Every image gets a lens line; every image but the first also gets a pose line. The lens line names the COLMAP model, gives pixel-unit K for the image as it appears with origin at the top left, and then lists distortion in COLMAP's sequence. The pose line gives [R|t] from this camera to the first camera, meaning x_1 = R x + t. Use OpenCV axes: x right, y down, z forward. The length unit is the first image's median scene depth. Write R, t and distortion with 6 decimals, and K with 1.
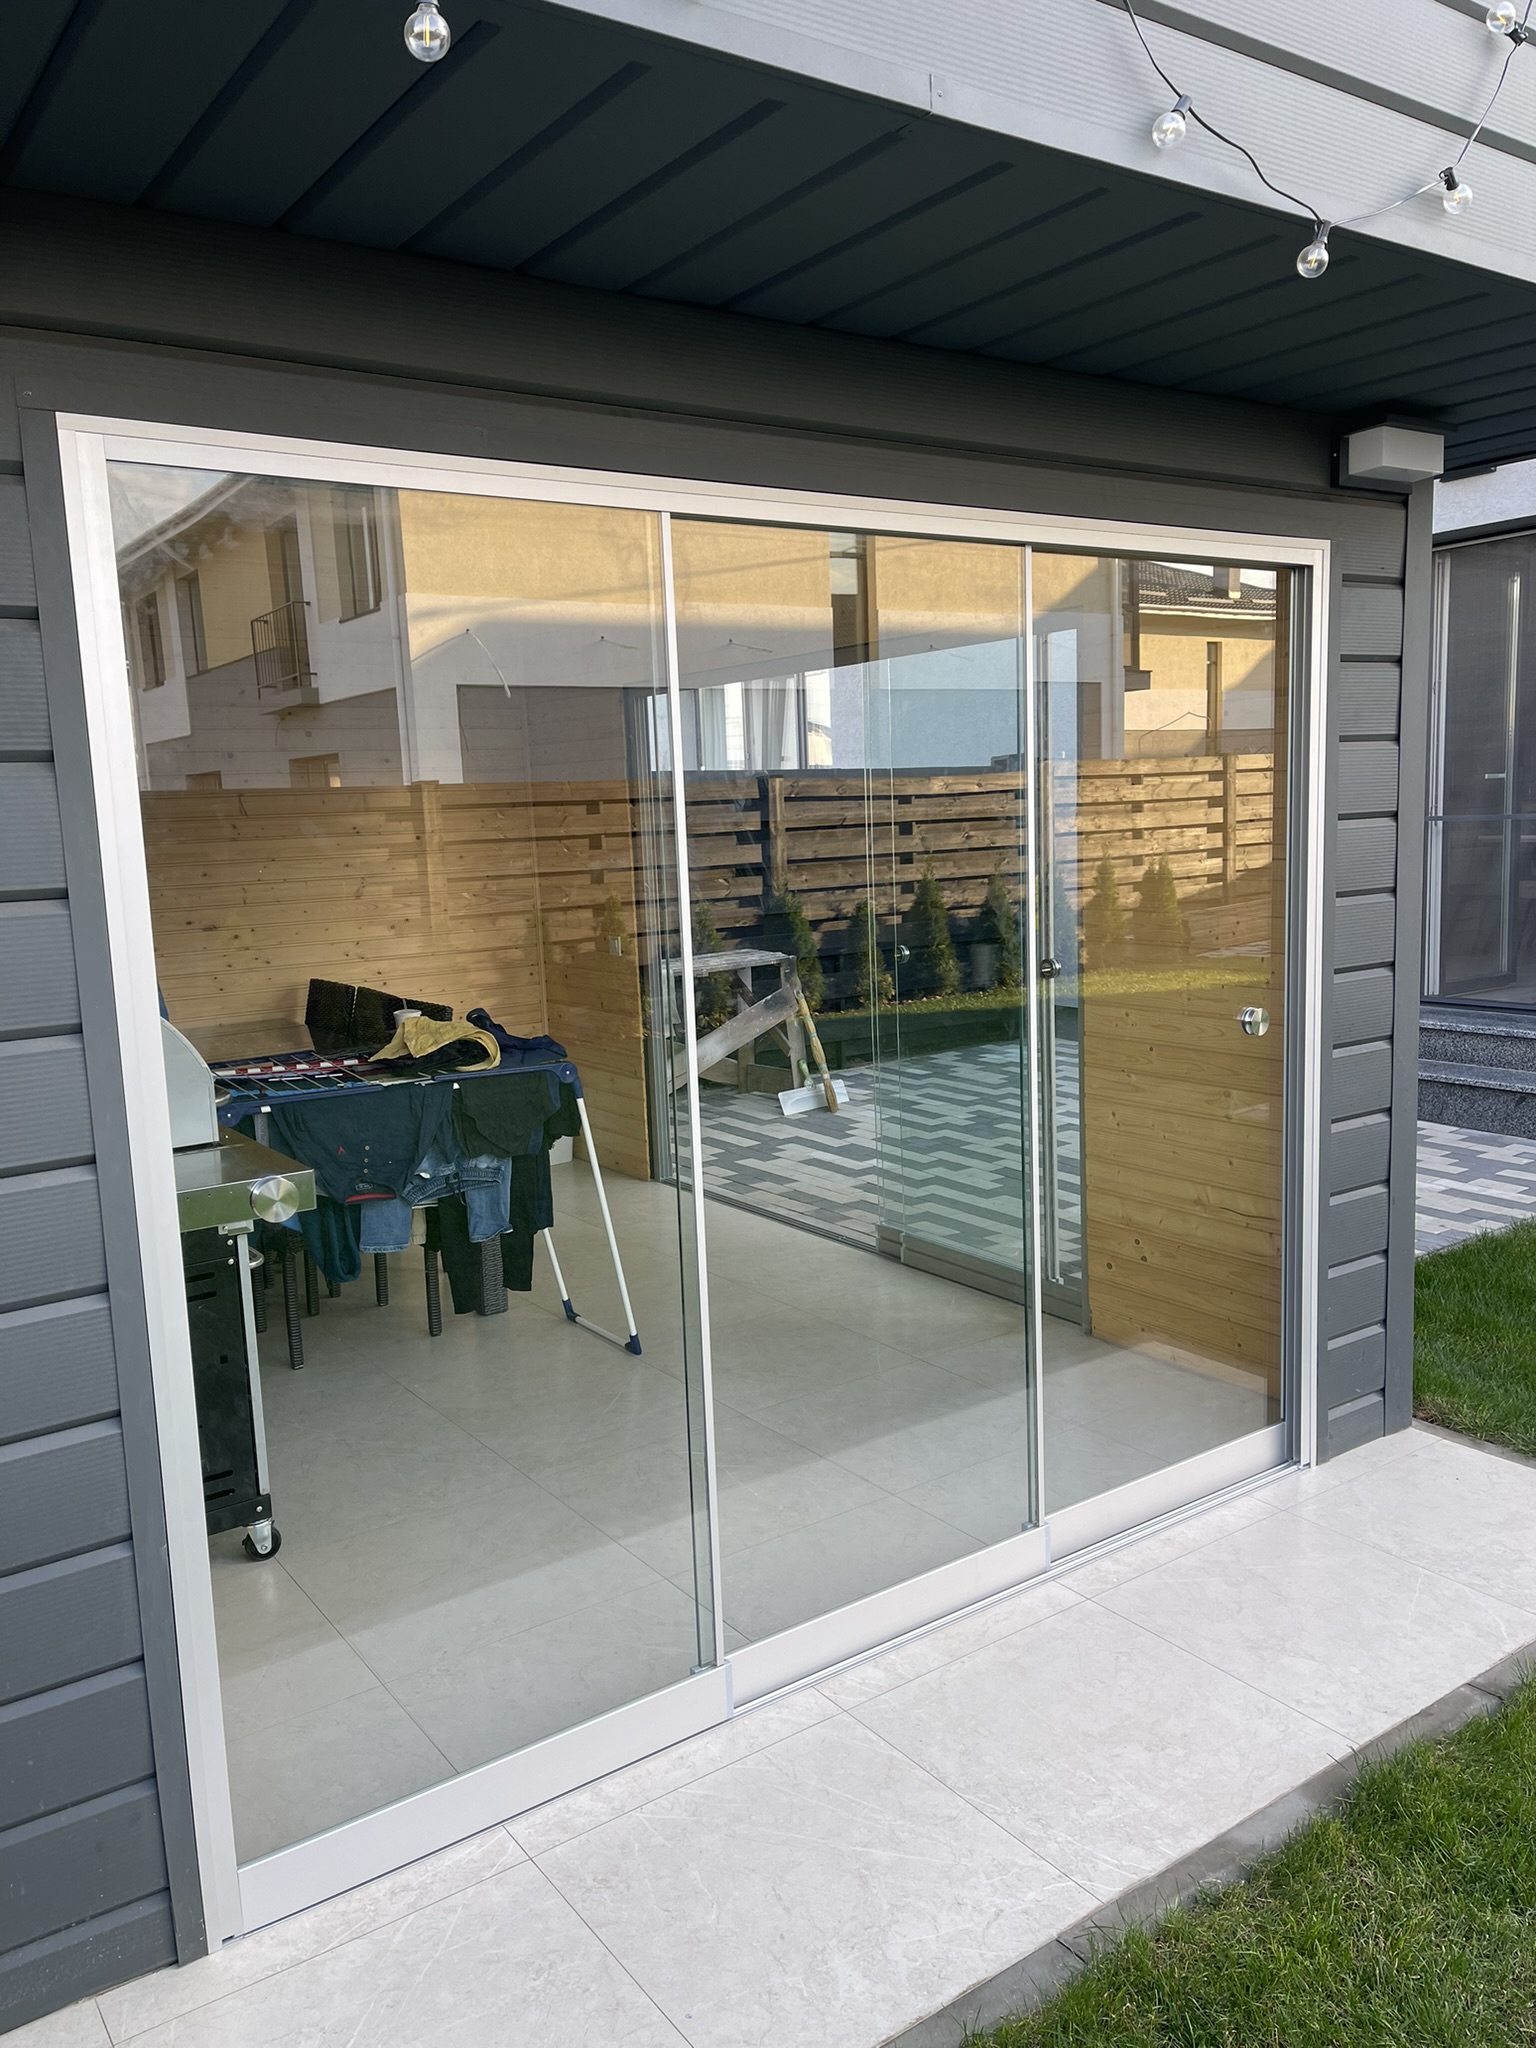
lens RADIAL K [[1556.2, 0, 769.4], [0, 1556.2, 1028.9], [0, 0, 1]] dist [0.112277, -0.136212]
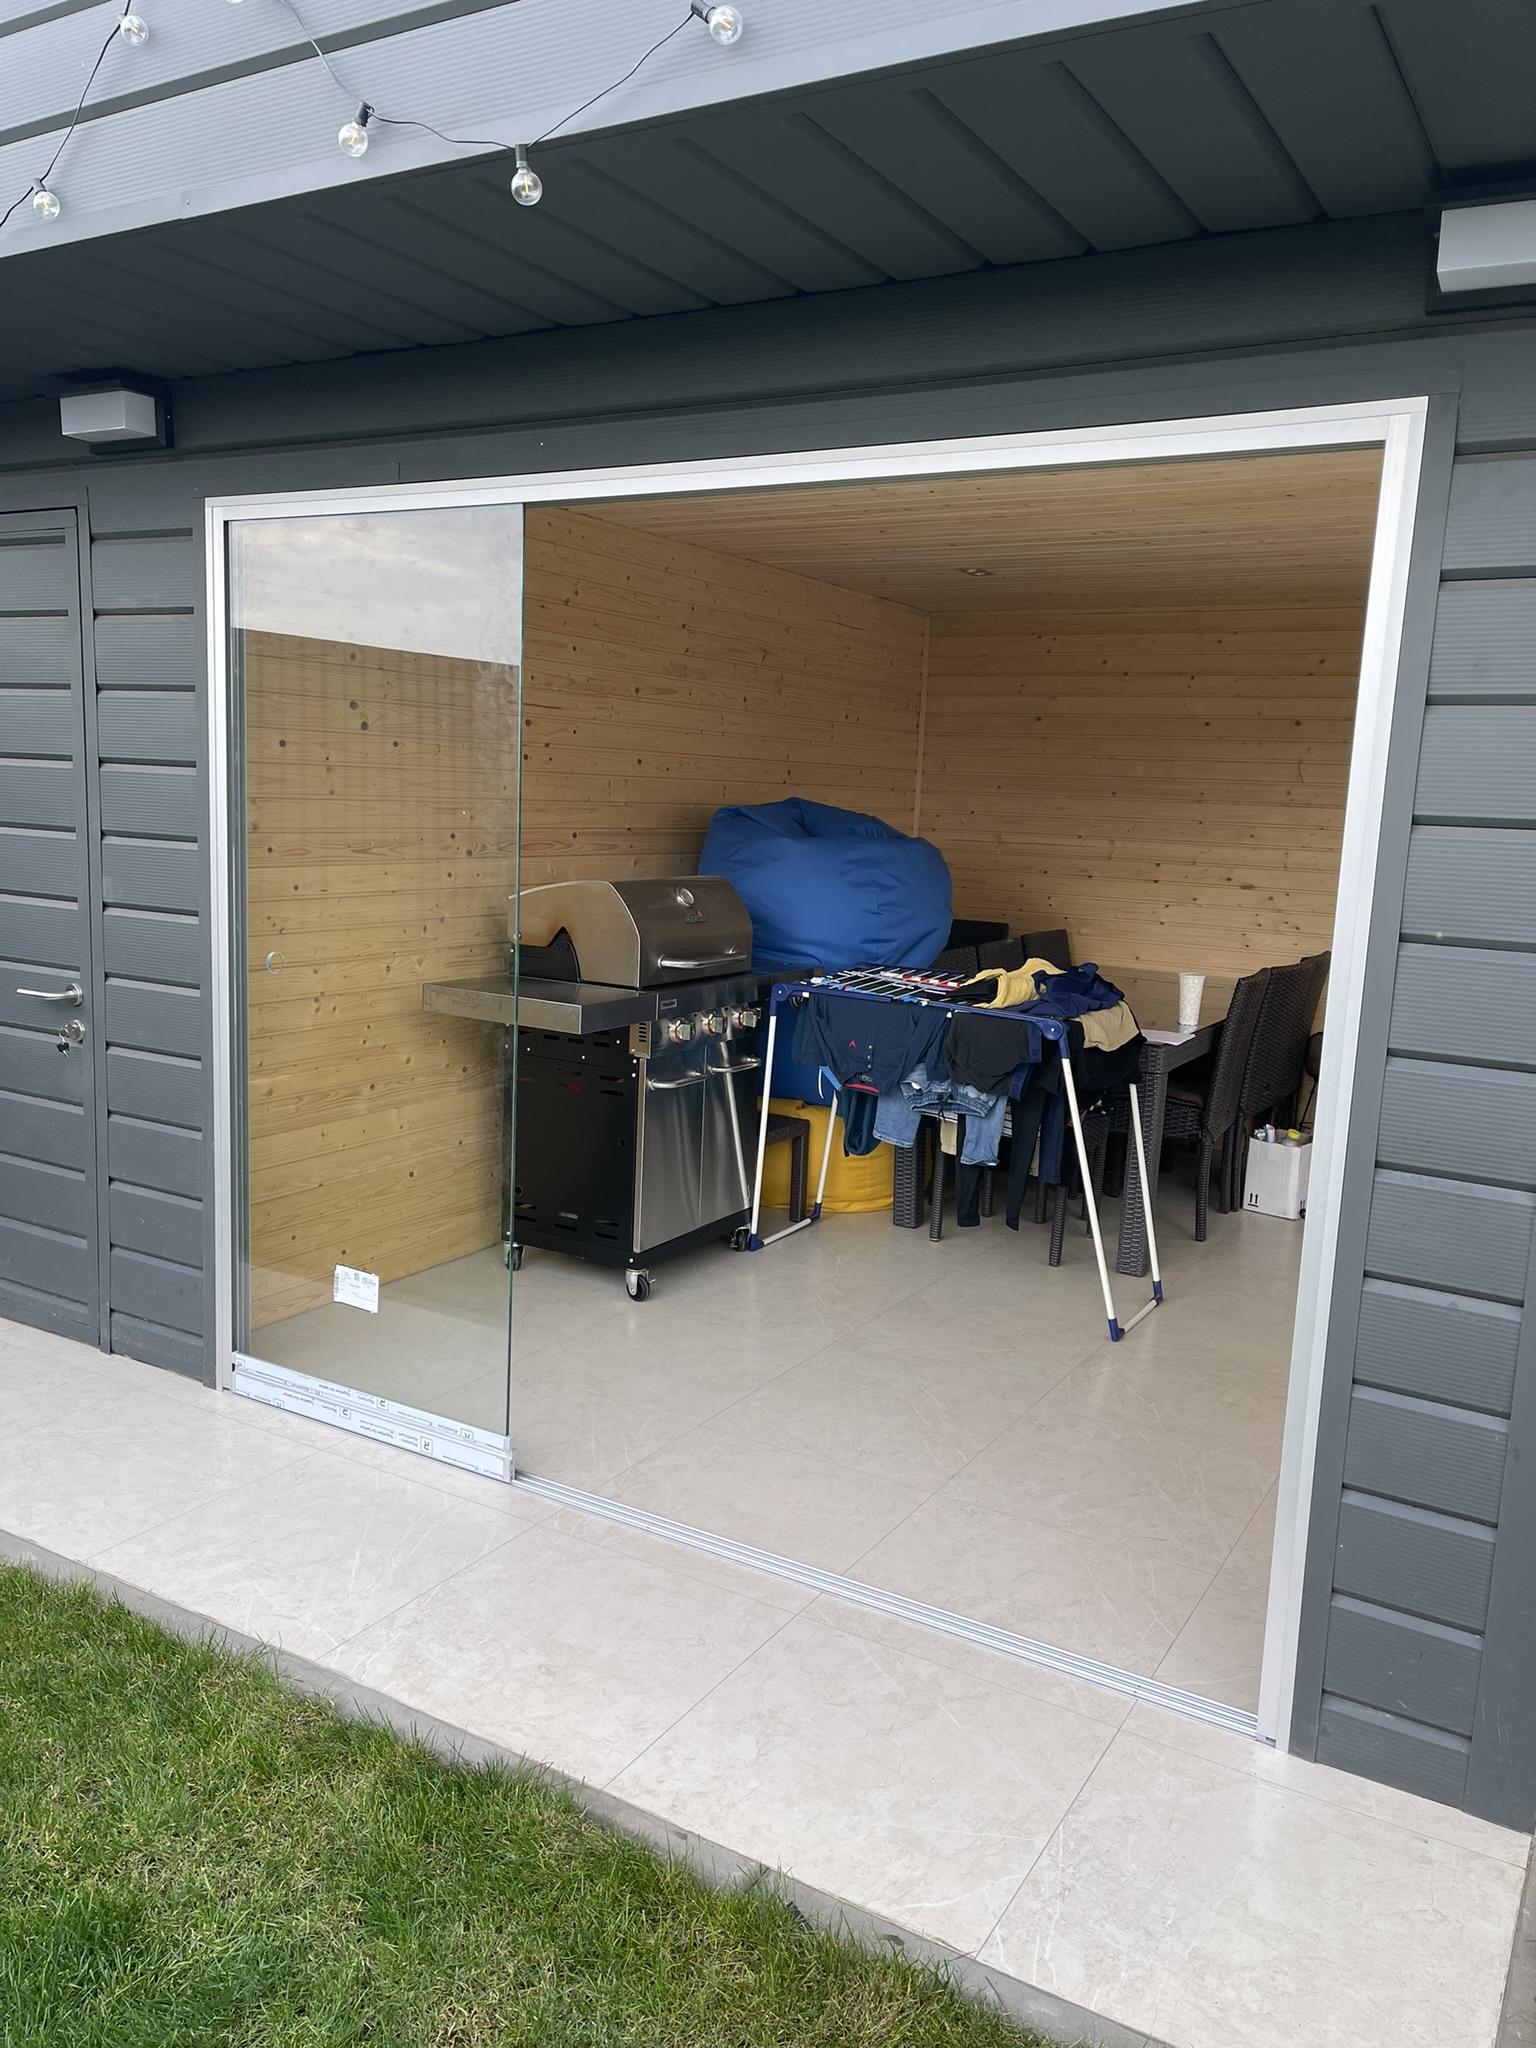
lens RADIAL K [[1556.2, 0, 769.4], [0, 1556.2, 1028.9], [0, 0, 1]] dist [0.112277, -0.136212]
pose [[0.400123, 0.195264, -0.895418, 0.892540], [-0.186767, 0.973908, 0.128922, -0.087384], [0.897229, 0.115650, 0.426152, 0.506691]]
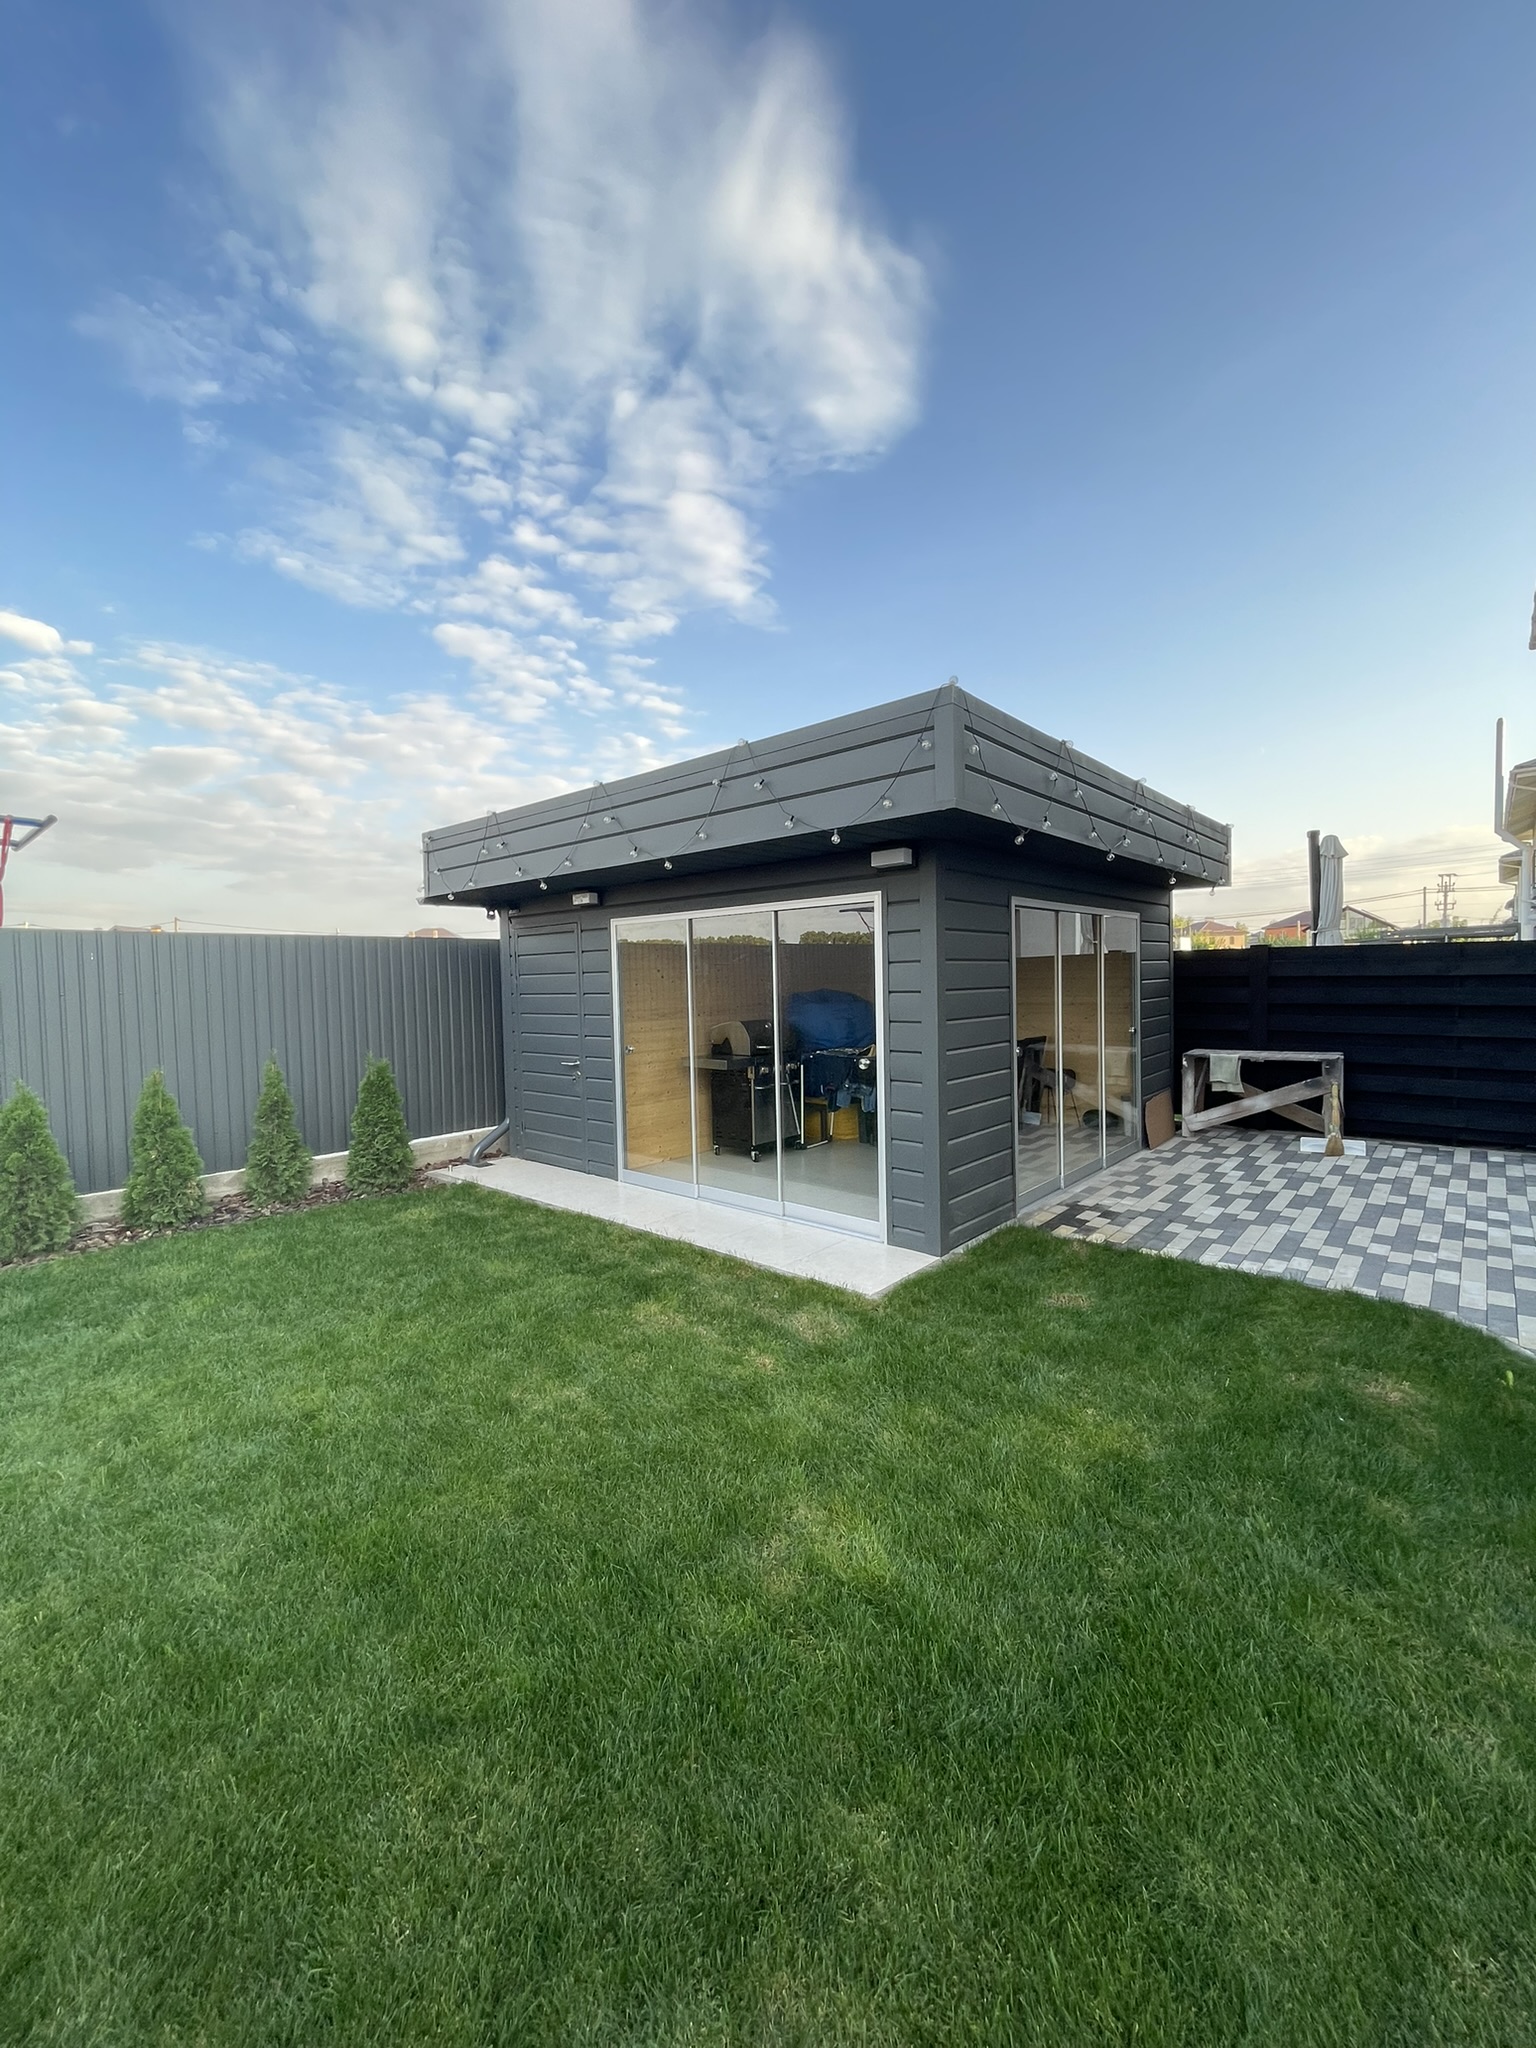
lens RADIAL K [[831.9, 0, 777.2], [0, 831.9, 1017.9], [0, 0, 1]] dist [0.000341, 0.000016]
pose [[0.233728, 0.081715, -0.968862, 1.716811], [-0.127195, 0.990469, 0.052853, -0.145931], [0.963946, 0.110881, 0.241894, 0.508942]]
